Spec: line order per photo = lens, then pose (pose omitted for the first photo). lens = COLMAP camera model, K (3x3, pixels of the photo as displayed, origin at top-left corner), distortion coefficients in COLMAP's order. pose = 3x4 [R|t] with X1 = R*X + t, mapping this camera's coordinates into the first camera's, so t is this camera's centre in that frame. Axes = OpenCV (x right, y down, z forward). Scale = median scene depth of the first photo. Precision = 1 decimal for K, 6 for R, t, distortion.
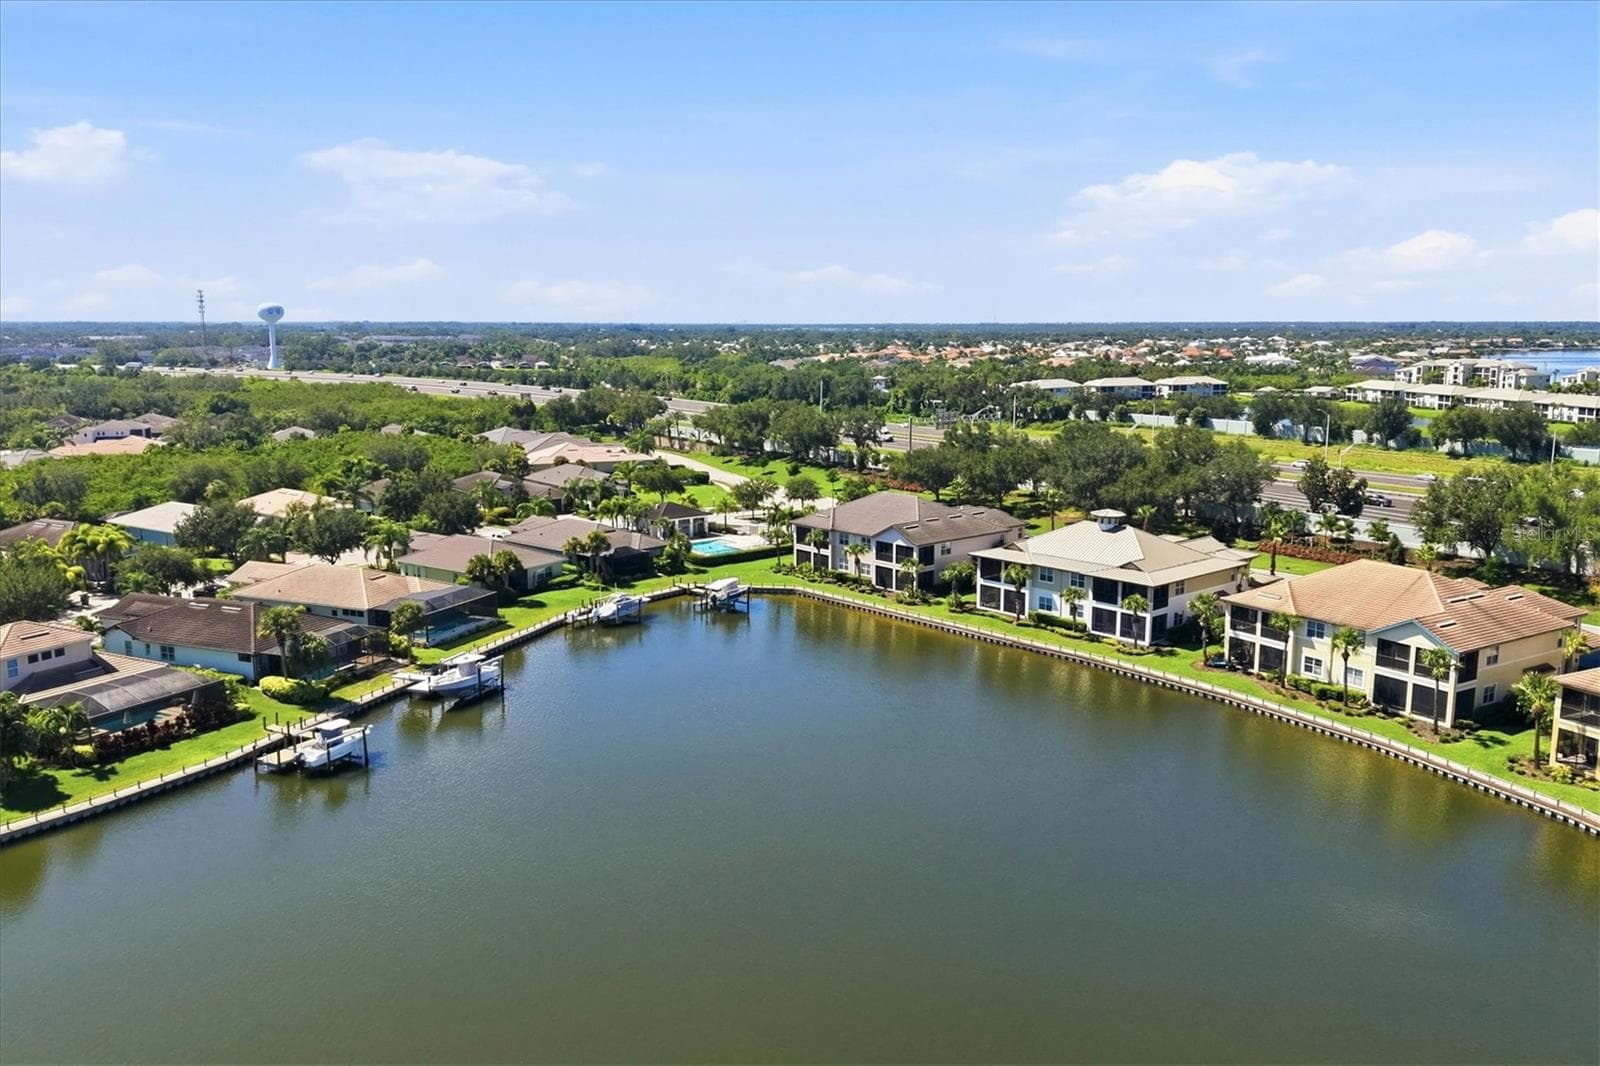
lens RADIAL K [[1250.0, 0, 800.0], [0, 1250.0, 533.0], [0, 0, 1]] dist [0.066293, -0.106948]
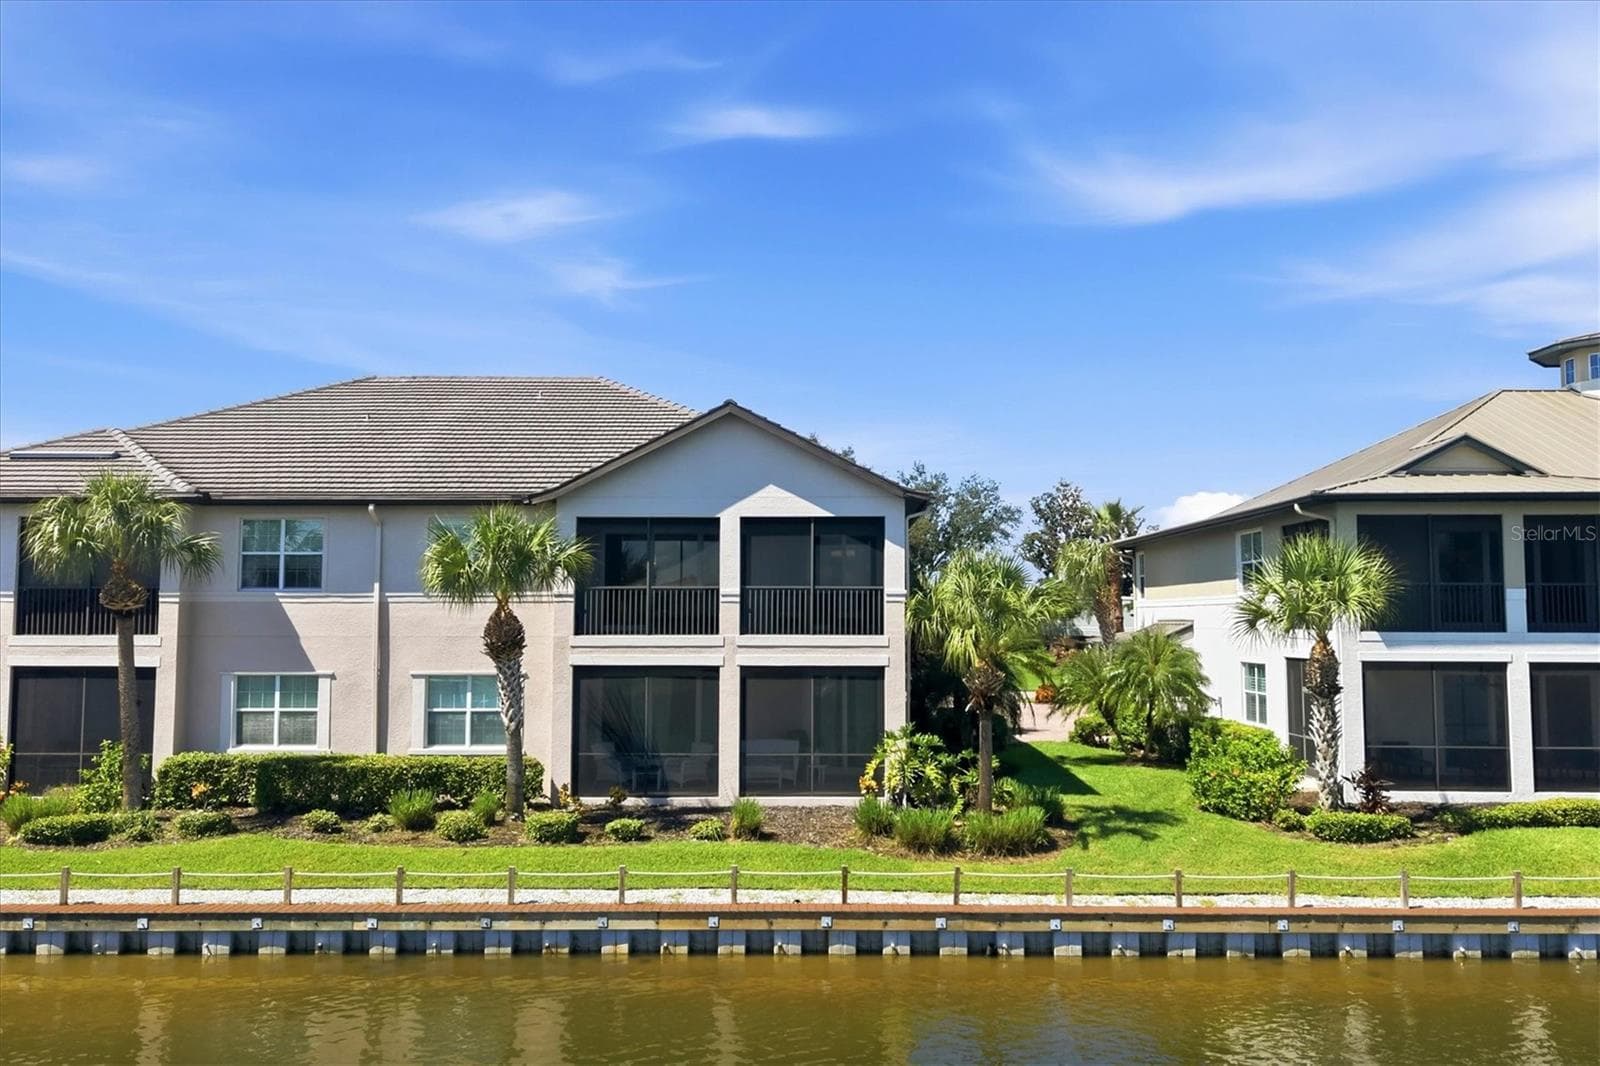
lens RADIAL K [[1250.0, 0, 800.0], [0, 1250.0, 533.0], [0, 0, 1]] dist [0.066293, -0.106948]
pose [[0.676976, 0.055449, 0.733913, -0.039542], [0.124456, 0.974174, -0.188402, 0.040938], [-0.725406, 0.218883, 0.652592, 0.819924]]
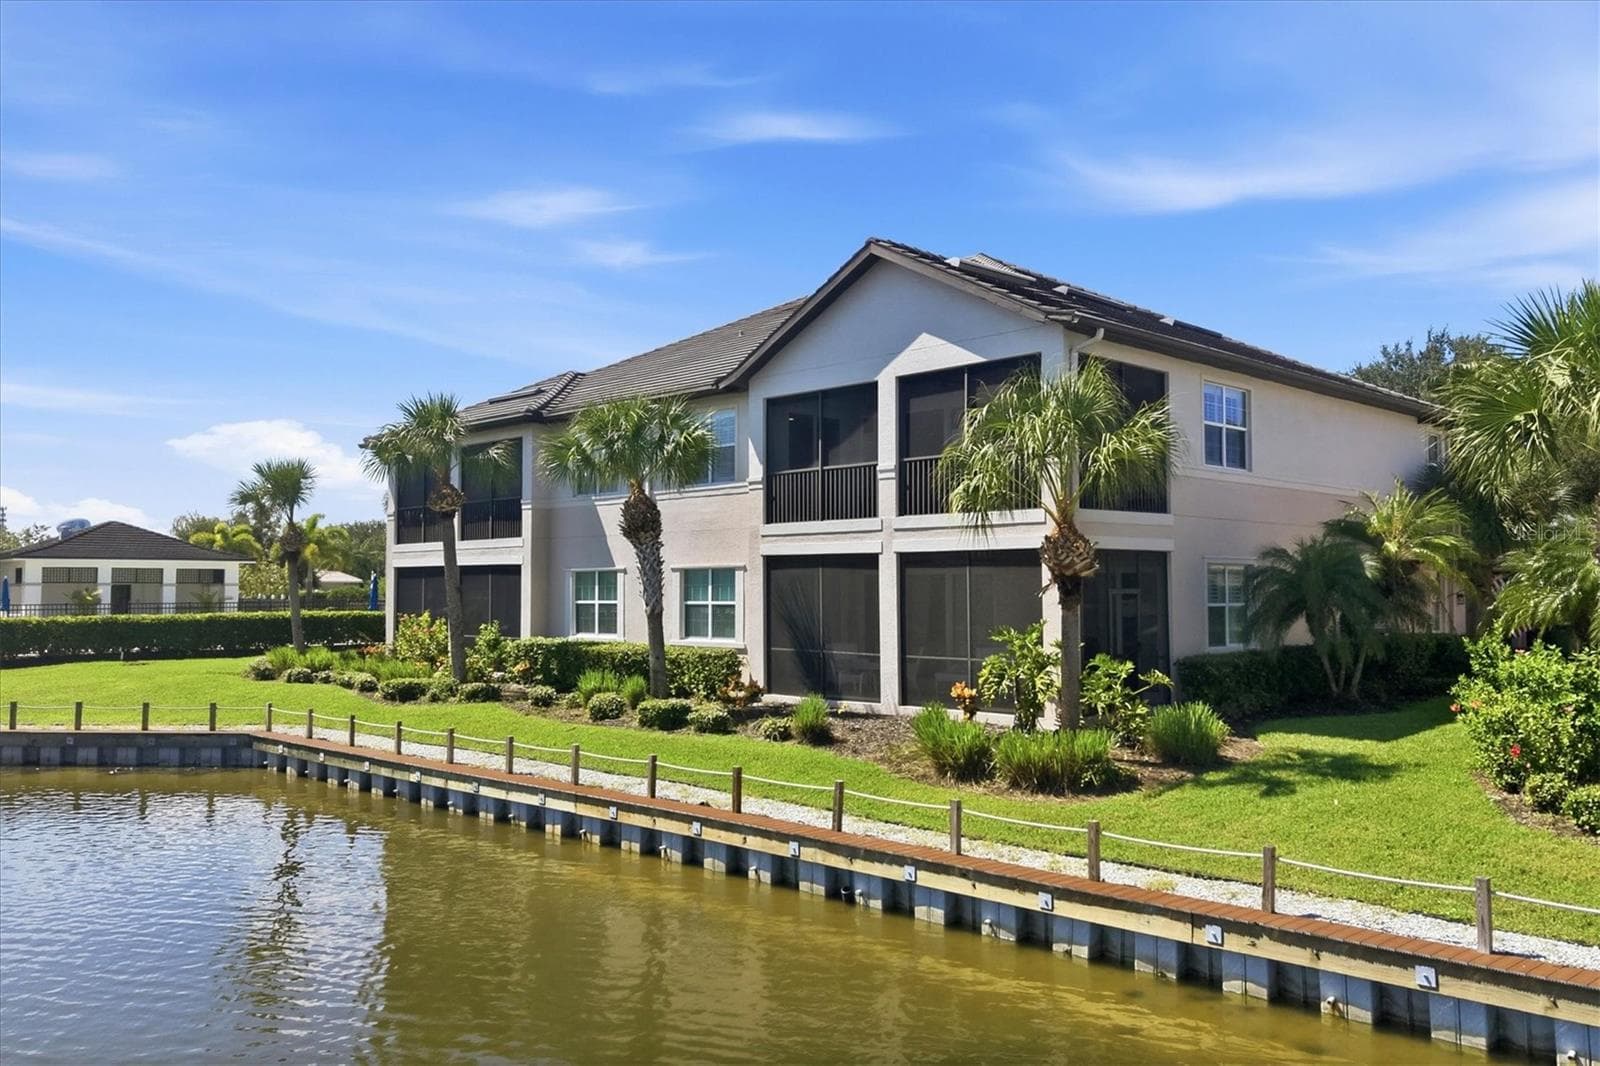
lens RADIAL K [[1250.0, 0, 800.0], [0, 1250.0, 533.0], [0, 0, 1]] dist [0.066293, -0.106948]
pose [[0.998262, -0.000964, 0.058932, 0.052835], [0.013534, 0.976899, -0.213274, 0.052945], [-0.057365, 0.213701, 0.975213, 0.801628]]
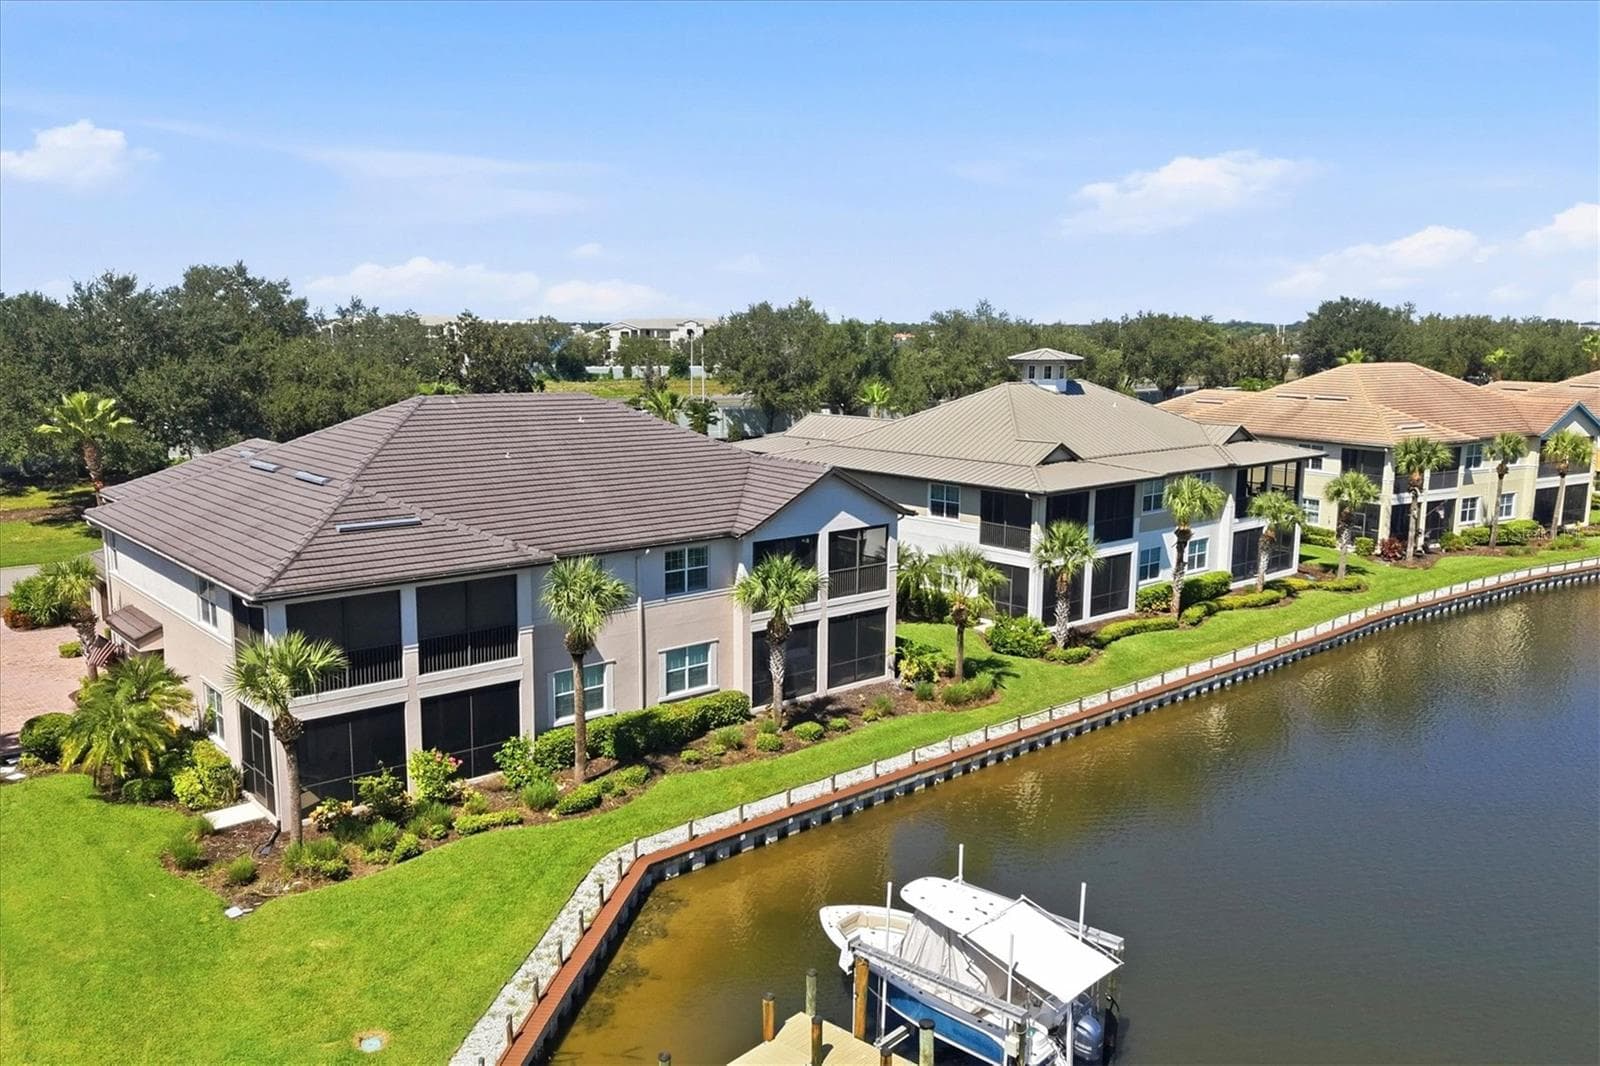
lens RADIAL K [[1250.0, 0, 800.0], [0, 1250.0, 533.0], [0, 0, 1]] dist [0.066293, -0.106948]
pose [[0.015088, -0.167035, 0.985835, -0.191375], [0.160076, 0.973634, 0.162518, -0.035794], [-0.986989, 0.155357, 0.041428, 0.922965]]
